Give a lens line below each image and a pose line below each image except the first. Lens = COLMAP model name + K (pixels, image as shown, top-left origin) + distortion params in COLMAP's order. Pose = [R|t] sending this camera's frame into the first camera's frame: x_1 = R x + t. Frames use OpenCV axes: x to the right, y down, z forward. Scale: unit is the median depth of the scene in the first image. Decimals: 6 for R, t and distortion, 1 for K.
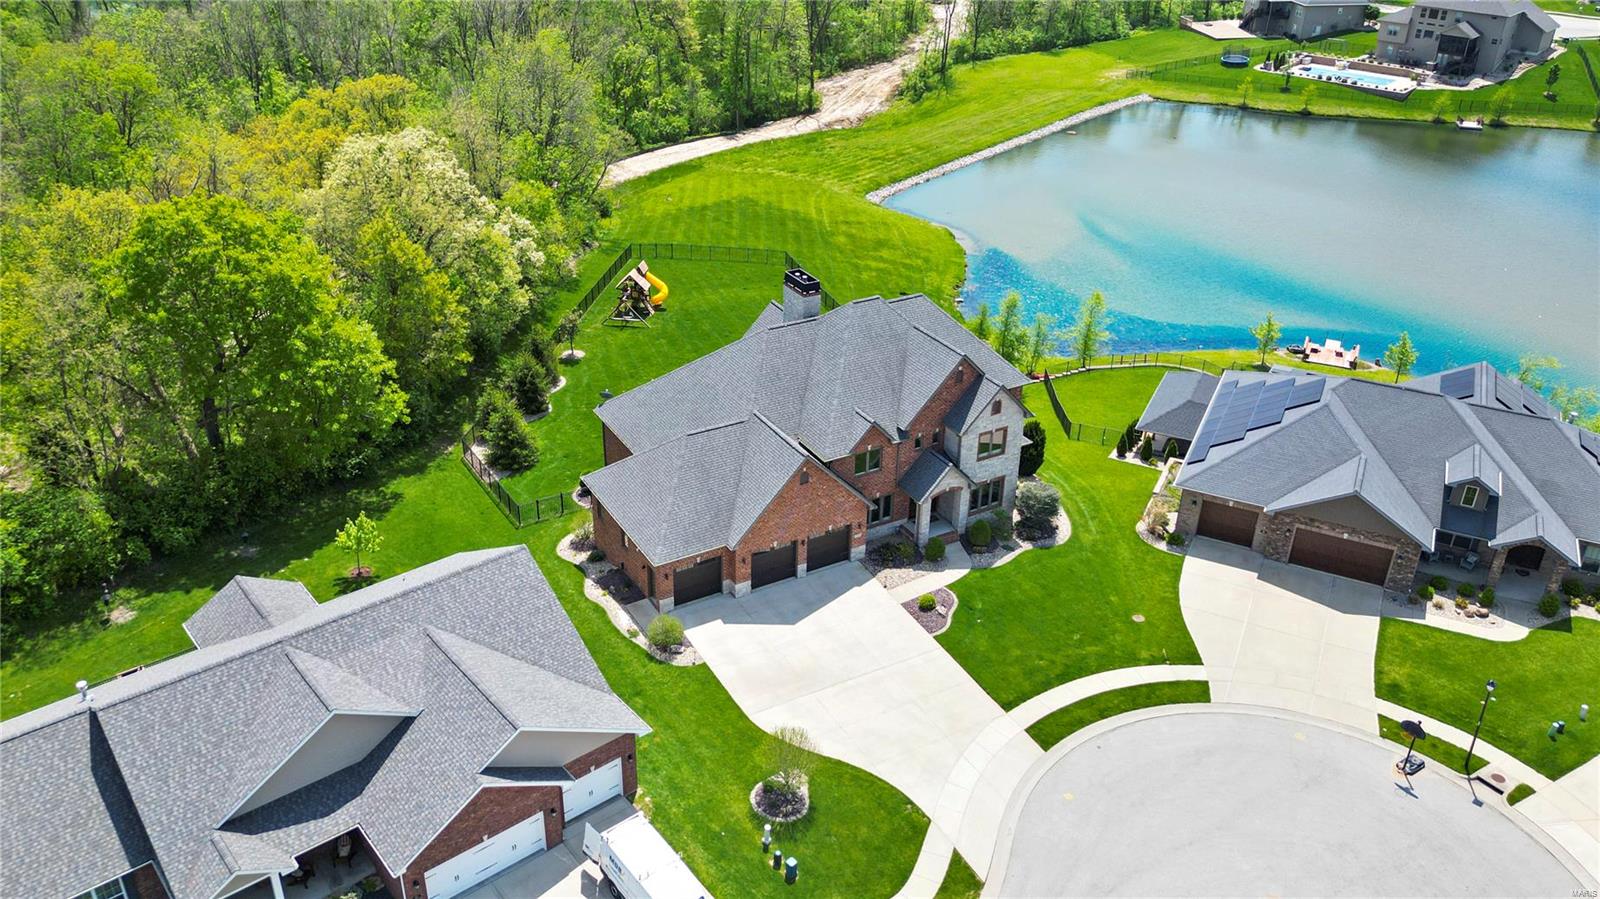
lens RADIAL K [[1252.8, 0, 793.8], [0, 1252.8, 451.2], [0, 0, 1]] dist [0.082705, -0.103963]
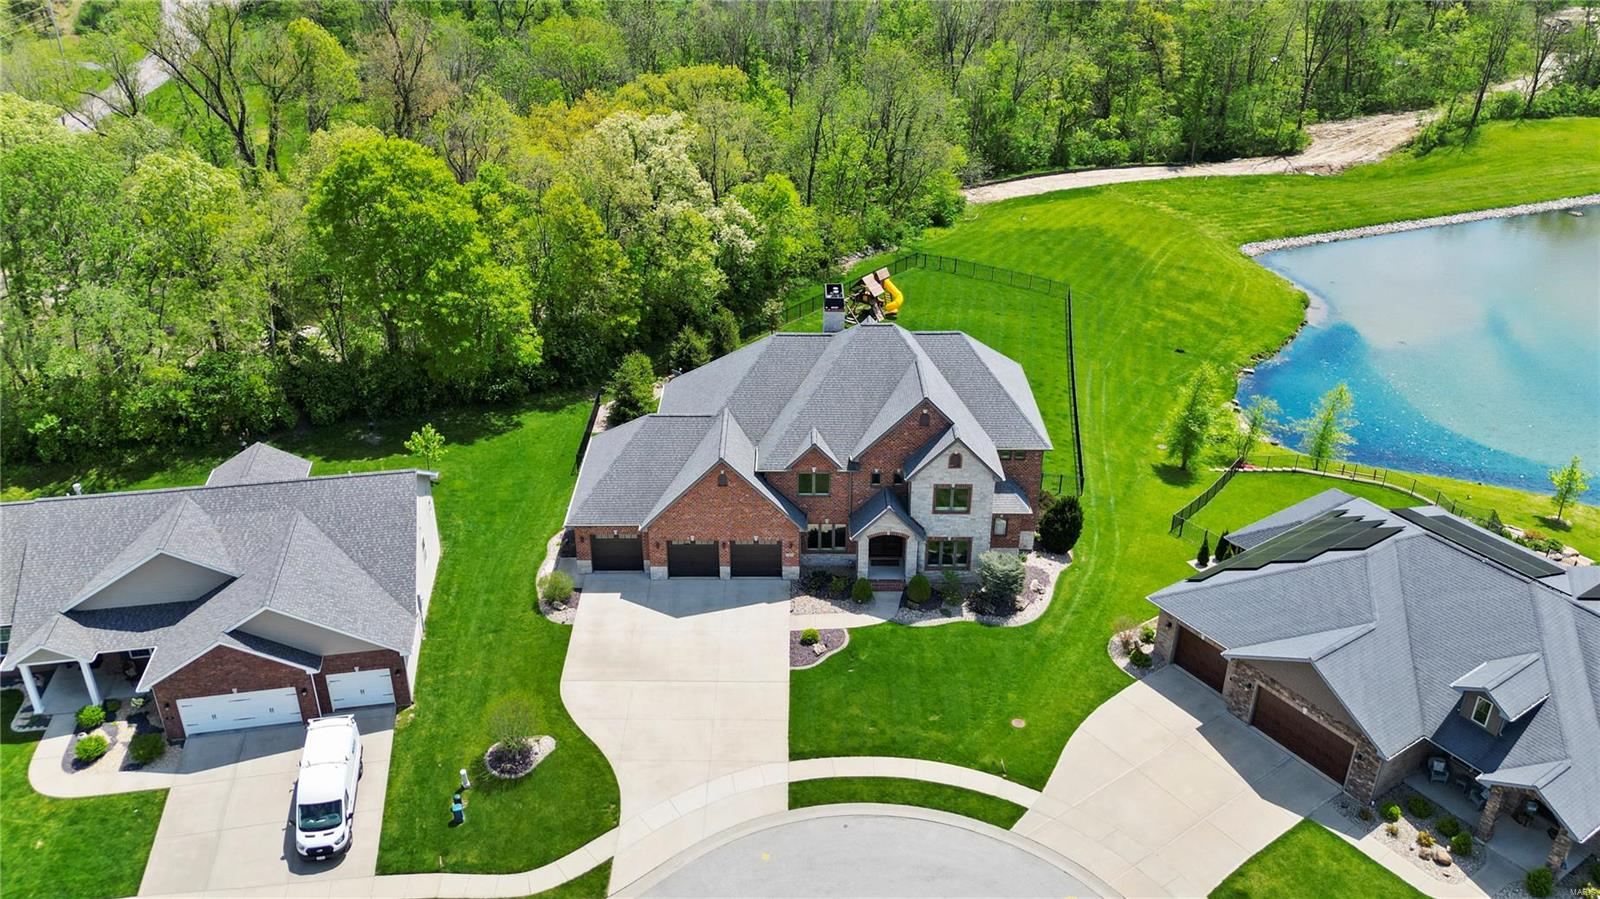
lens RADIAL K [[1252.8, 0, 793.8], [0, 1252.8, 451.2], [0, 0, 1]] dist [0.082705, -0.103963]
pose [[0.868409, 0.224858, -0.441933, 0.468555], [-0.229688, 0.972298, 0.043369, -0.054924], [0.439443, 0.063845, 0.895999, 0.113808]]
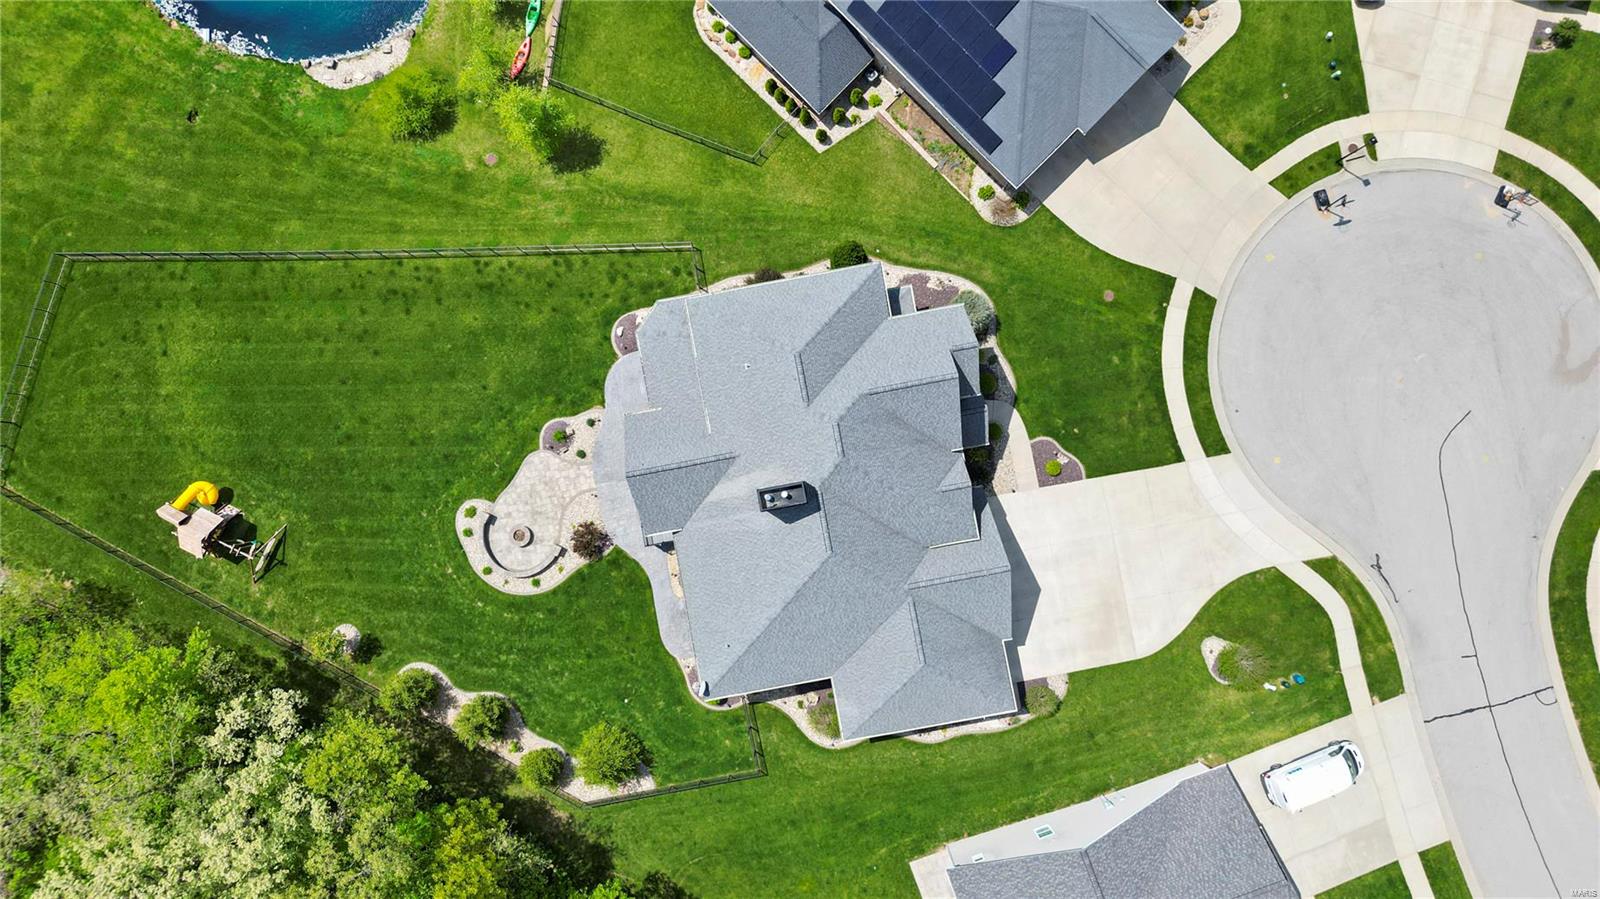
lens RADIAL K [[1125.9, 0, 800.0], [0, 1125.9, 449.5], [0, 0, 1]] dist [0.070422, -0.063063]
pose [[0.328921, -0.944341, 0.005516, 0.038819], [0.468489, 0.168244, 0.867302, -0.850750], [-0.819957, -0.282689, 0.497752, 0.648981]]
